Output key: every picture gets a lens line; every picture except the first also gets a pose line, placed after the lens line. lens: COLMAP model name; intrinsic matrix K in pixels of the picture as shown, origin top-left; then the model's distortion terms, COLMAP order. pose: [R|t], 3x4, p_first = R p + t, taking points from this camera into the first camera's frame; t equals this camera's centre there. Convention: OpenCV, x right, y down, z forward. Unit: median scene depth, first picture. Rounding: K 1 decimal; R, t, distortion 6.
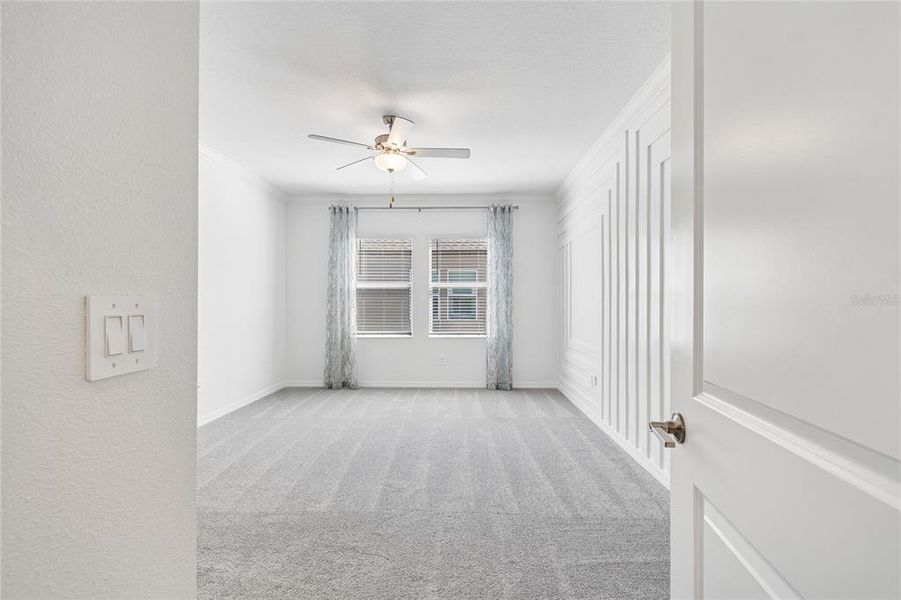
lens RADIAL K [[400.9, 0, 456.6], [0, 400.9, 304.6], [0, 0, 1]] dist [0.009615, 0.000052]
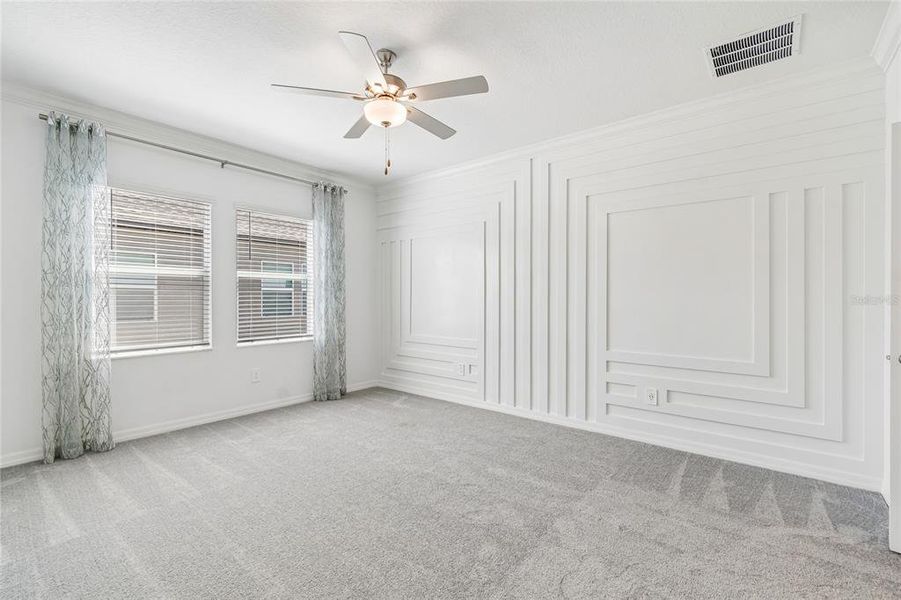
lens RADIAL K [[400.9, 0, 456.6], [0, 400.9, 304.6], [0, 0, 1]] dist [0.009615, 0.000052]
pose [[0.611185, -0.012264, 0.791393, -0.405310], [0.001472, 0.999896, 0.014358, -0.003549], [-0.791487, -0.007611, 0.611139, 0.255581]]
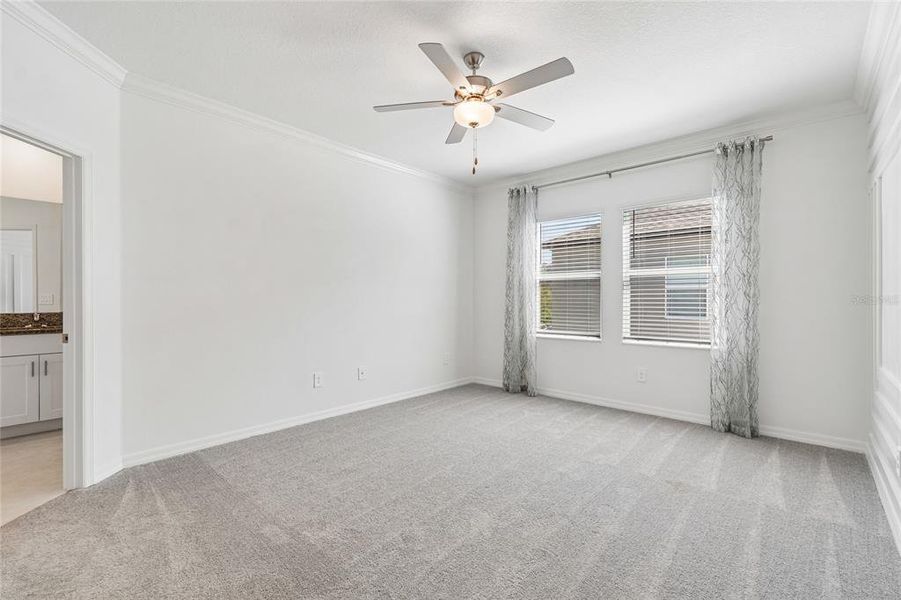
lens RADIAL K [[399.3, 0, 456.5], [0, 399.3, 300.5], [0, 0, 1]] dist [-0.000708, 0.000233]
pose [[0.762508, 0.003990, -0.646967, 0.180116], [0.000594, 0.999976, 0.006867, -0.002621], [0.646979, -0.005620, 0.762487, 0.235093]]
